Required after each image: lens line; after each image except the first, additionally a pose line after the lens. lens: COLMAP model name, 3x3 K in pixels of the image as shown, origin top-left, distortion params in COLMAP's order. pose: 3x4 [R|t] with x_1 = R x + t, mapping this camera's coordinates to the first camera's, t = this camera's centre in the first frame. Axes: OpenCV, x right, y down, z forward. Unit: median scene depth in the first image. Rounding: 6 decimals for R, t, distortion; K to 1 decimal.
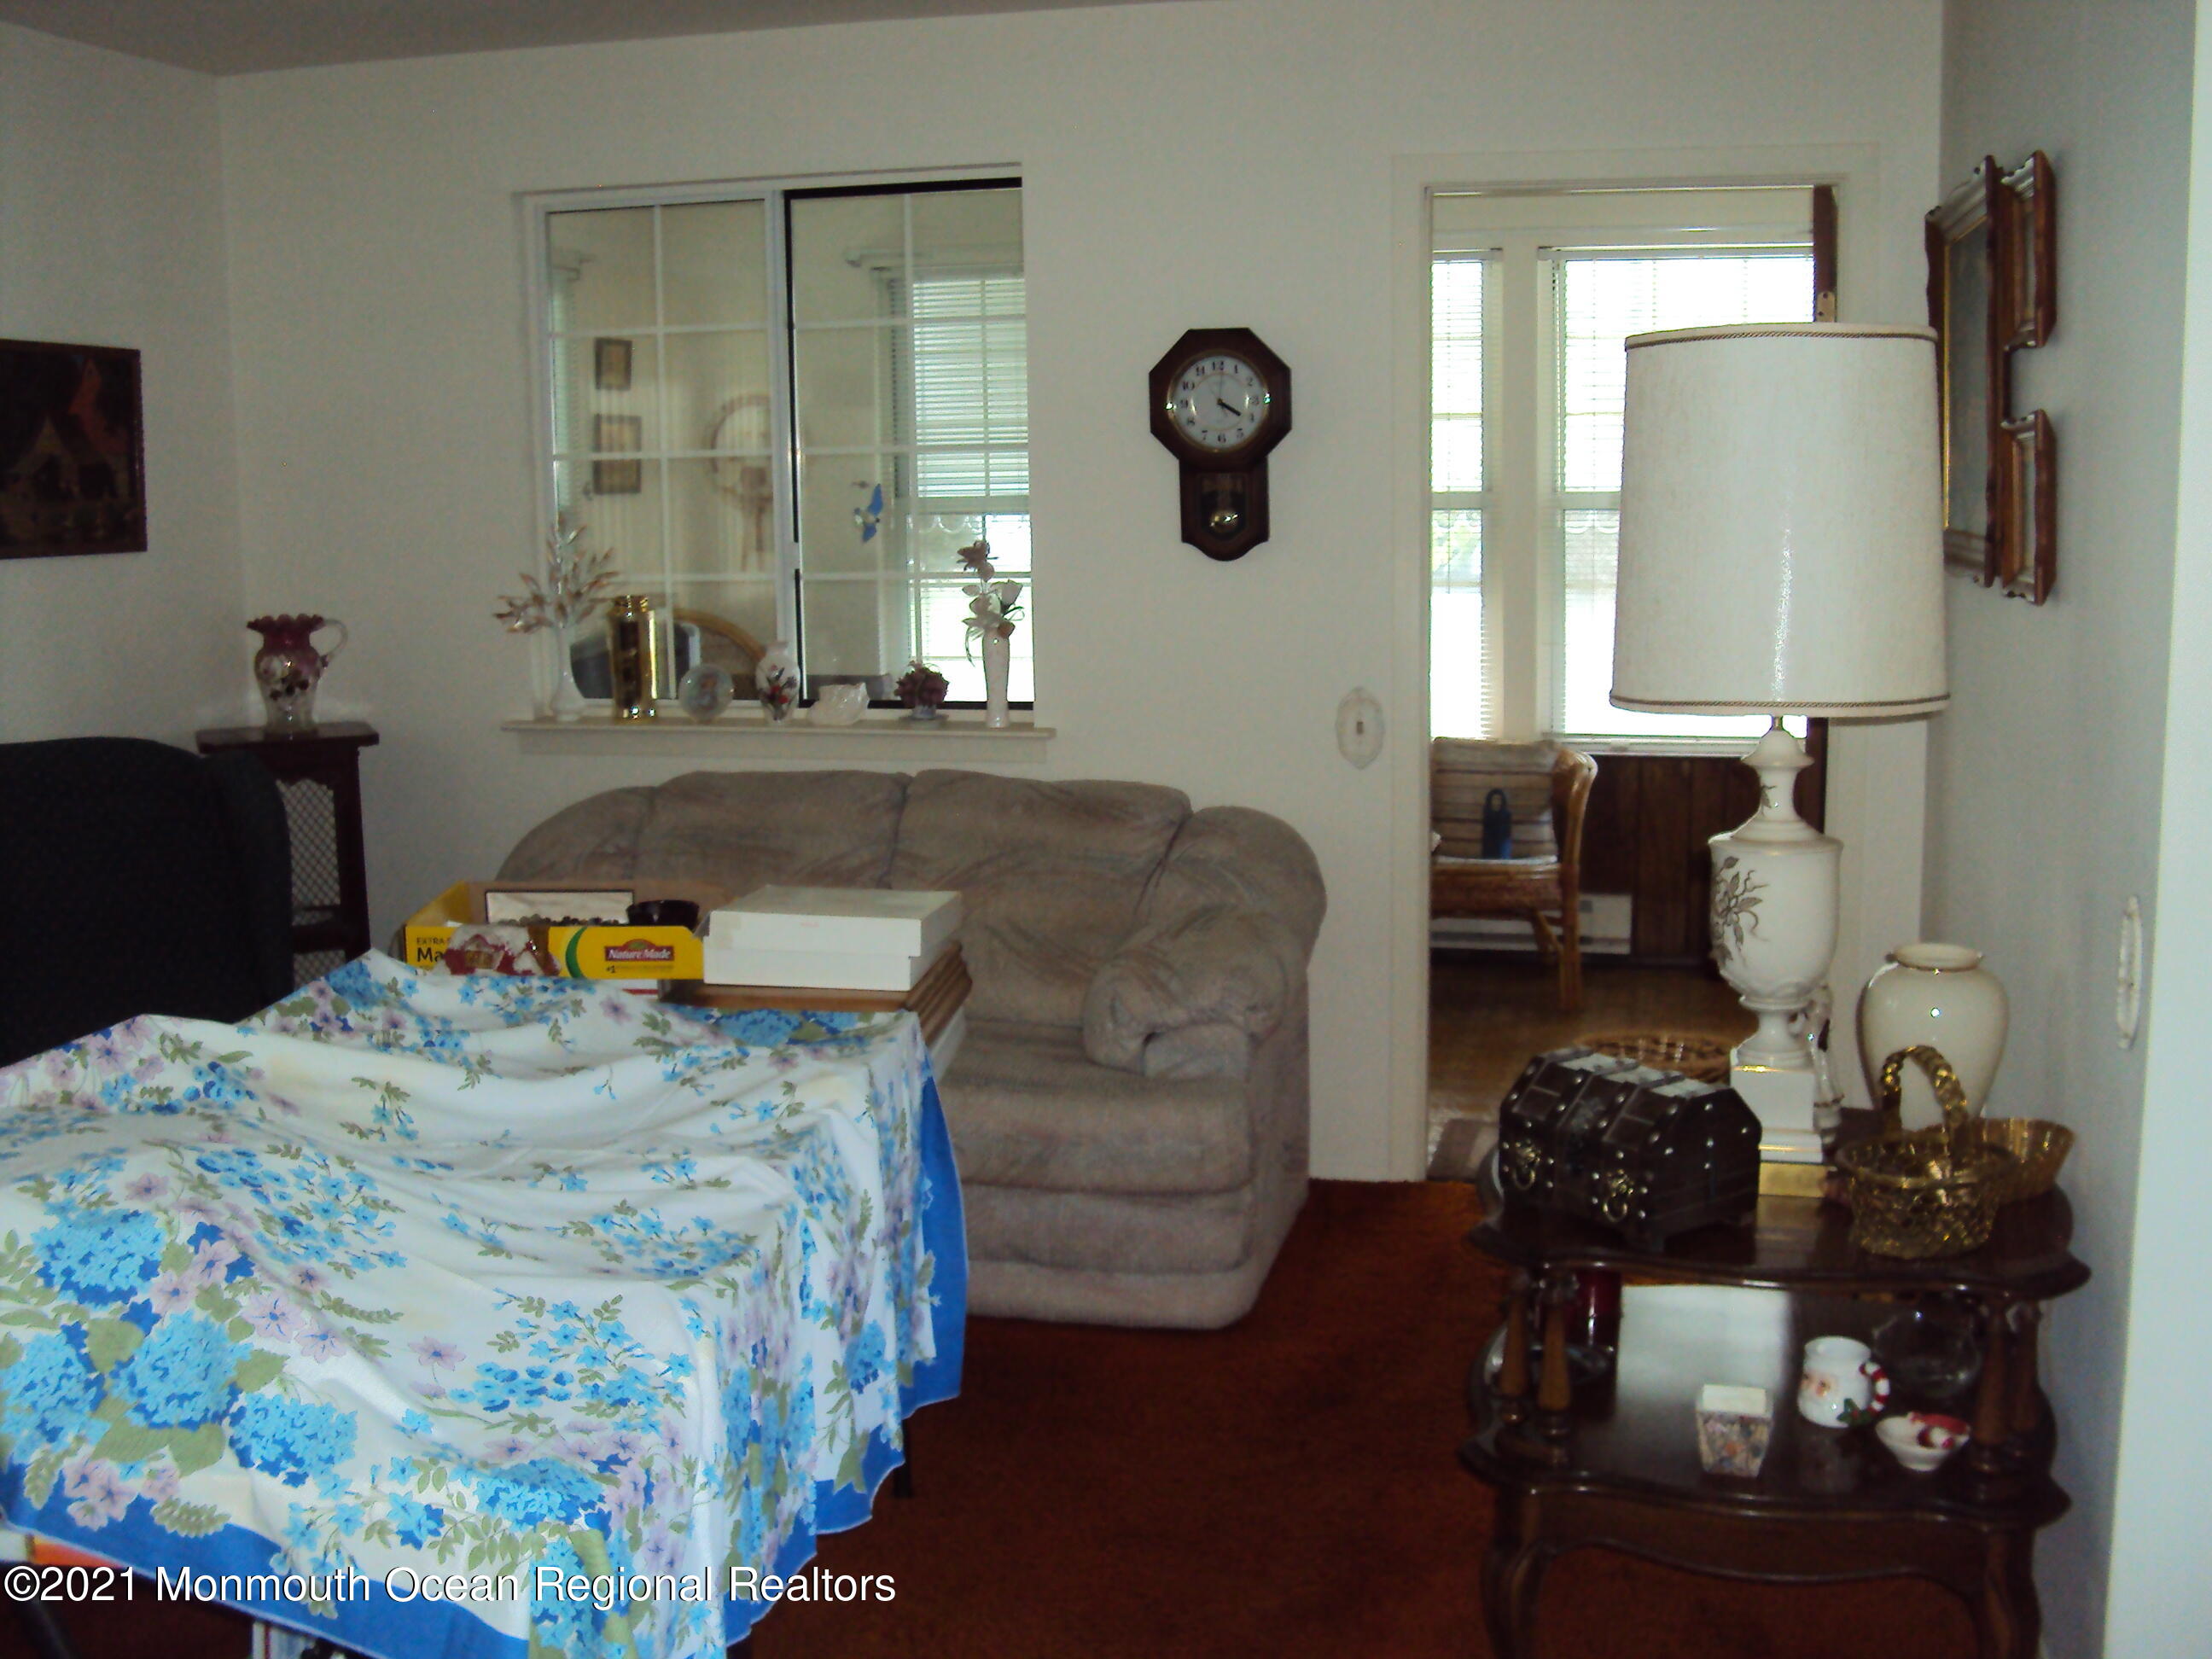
lens RADIAL K [[2306.6, 0, 1049.2], [0, 2306.6, 823.6], [0, 0, 1]] dist [-0.200493, 0.183007]
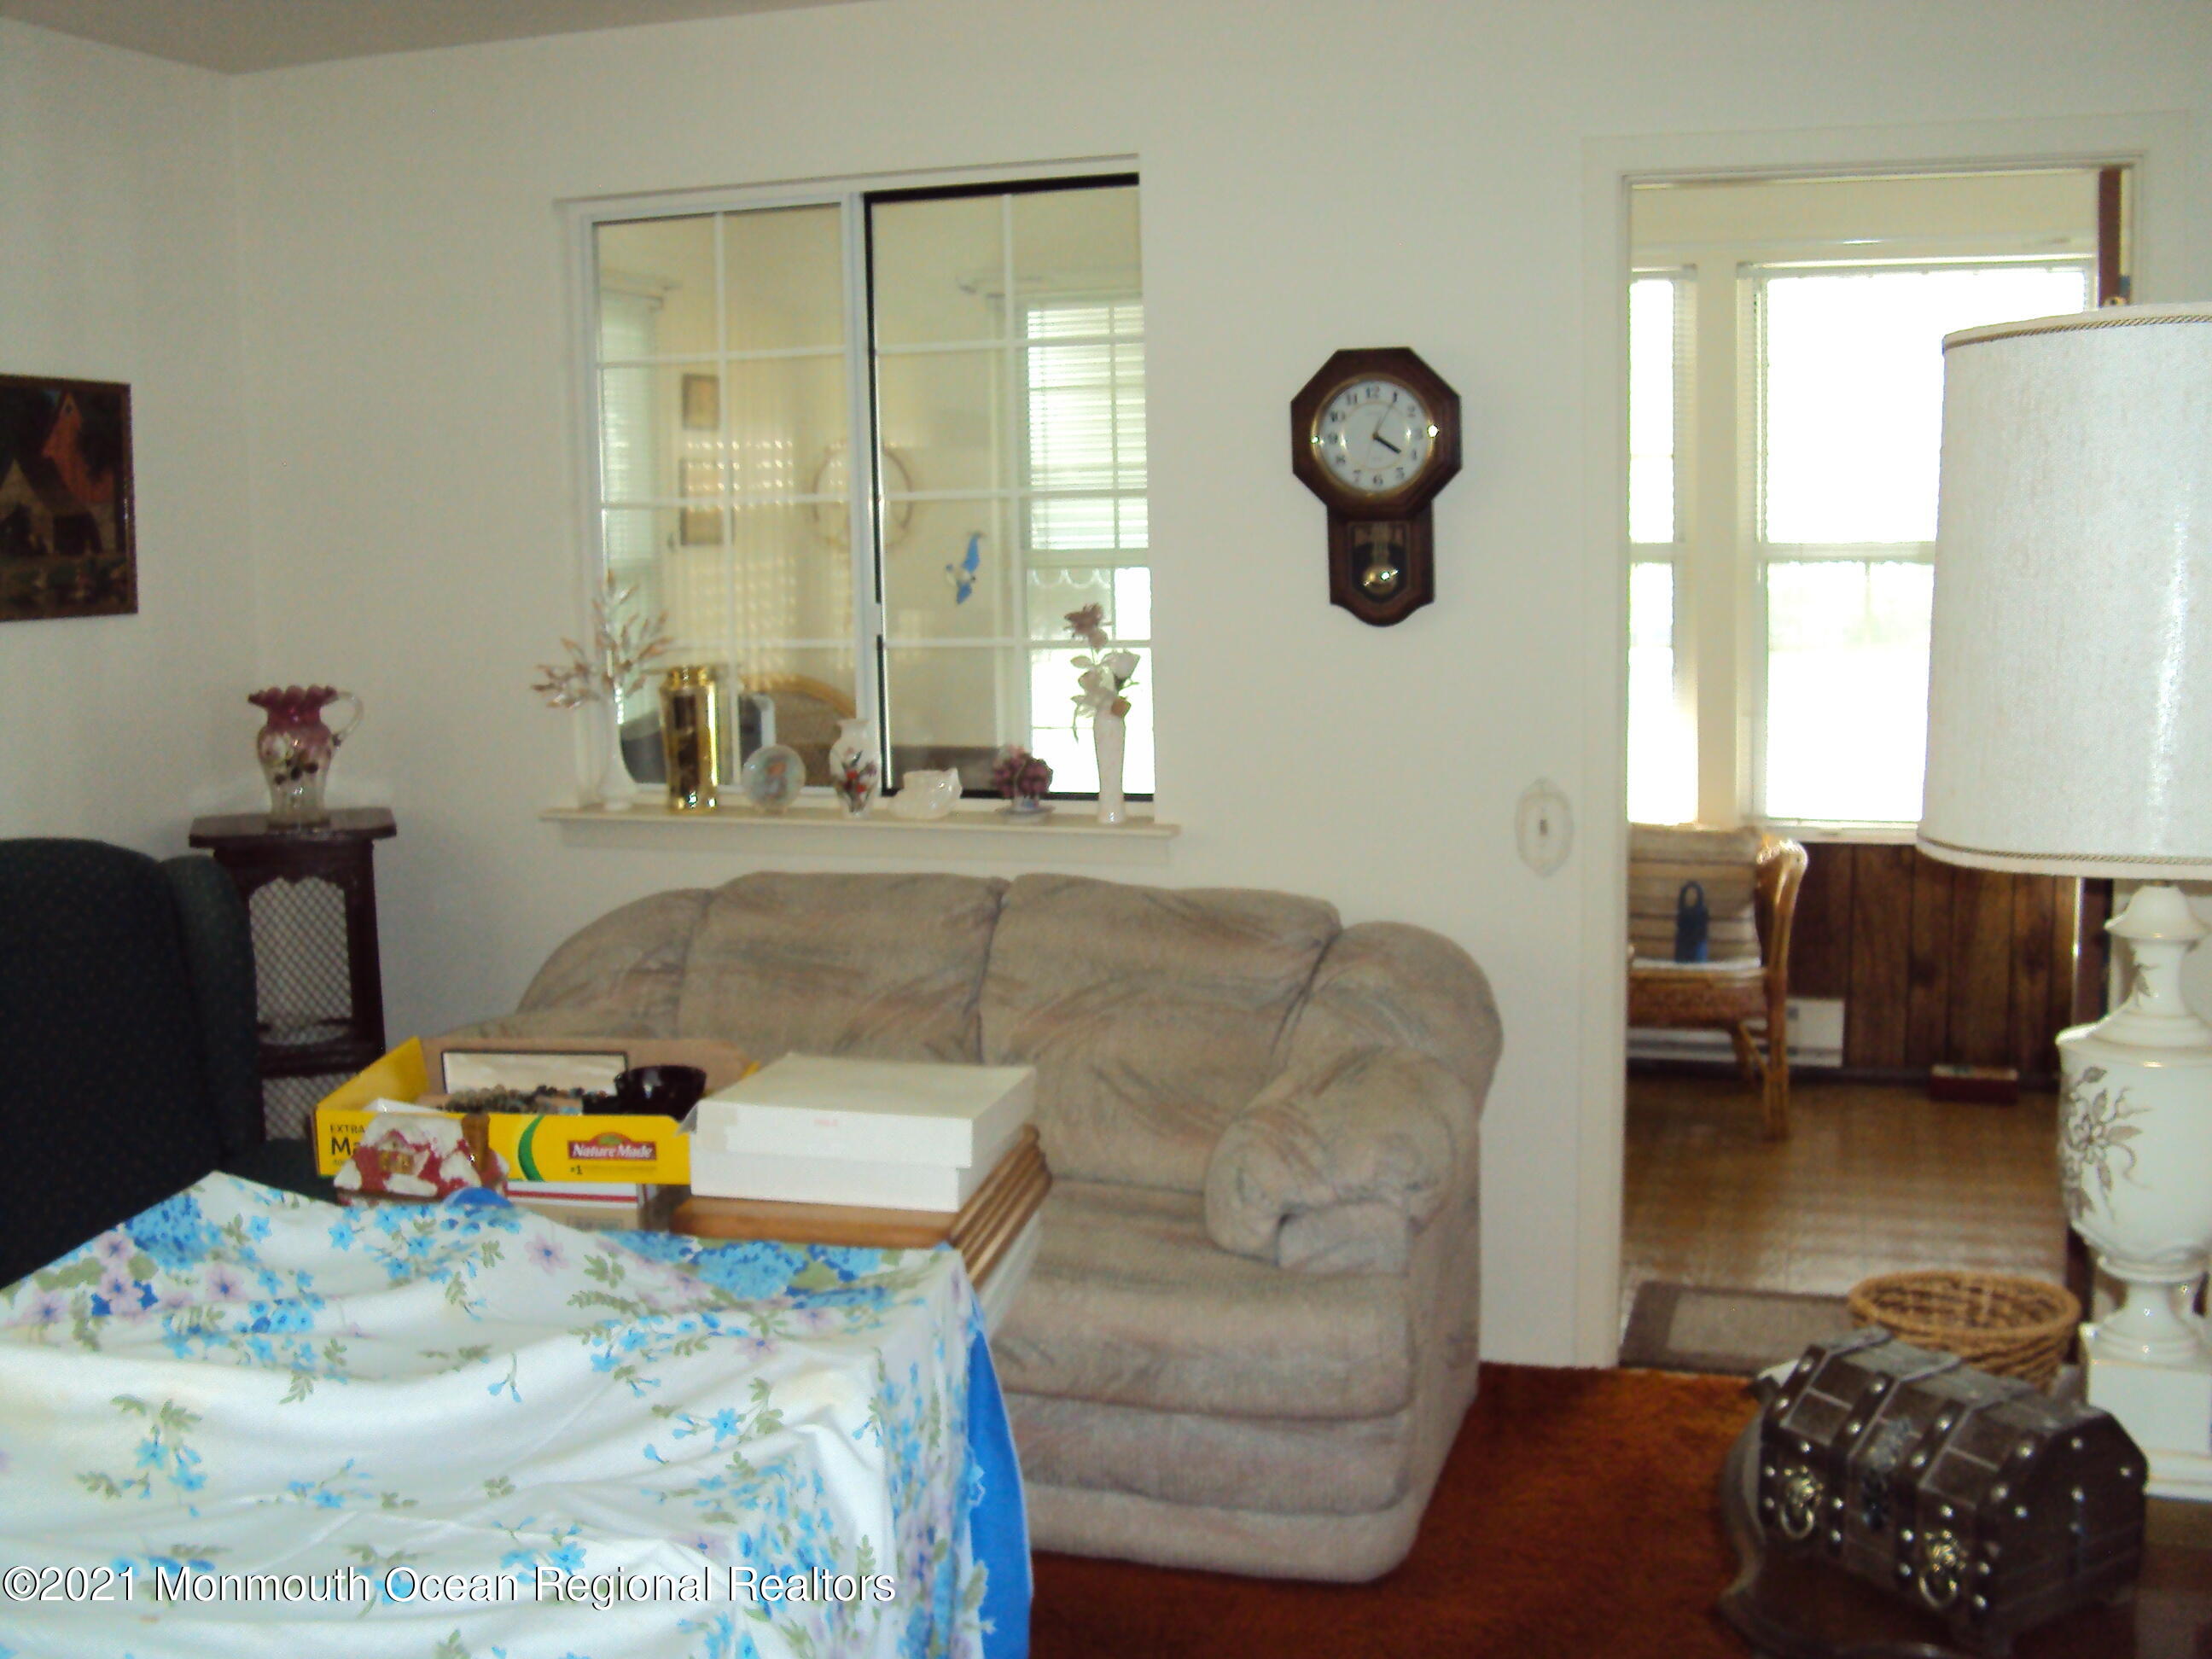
lens RADIAL K [[2306.6, 0, 1049.2], [0, 2306.6, 823.6], [0, 0, 1]] dist [-0.200493, 0.183007]
pose [[0.997702, 0.004004, -0.067633, 0.013346], [-0.005354, 0.999790, -0.019784, -0.027208], [0.067540, 0.020100, 0.997514, 0.170979]]
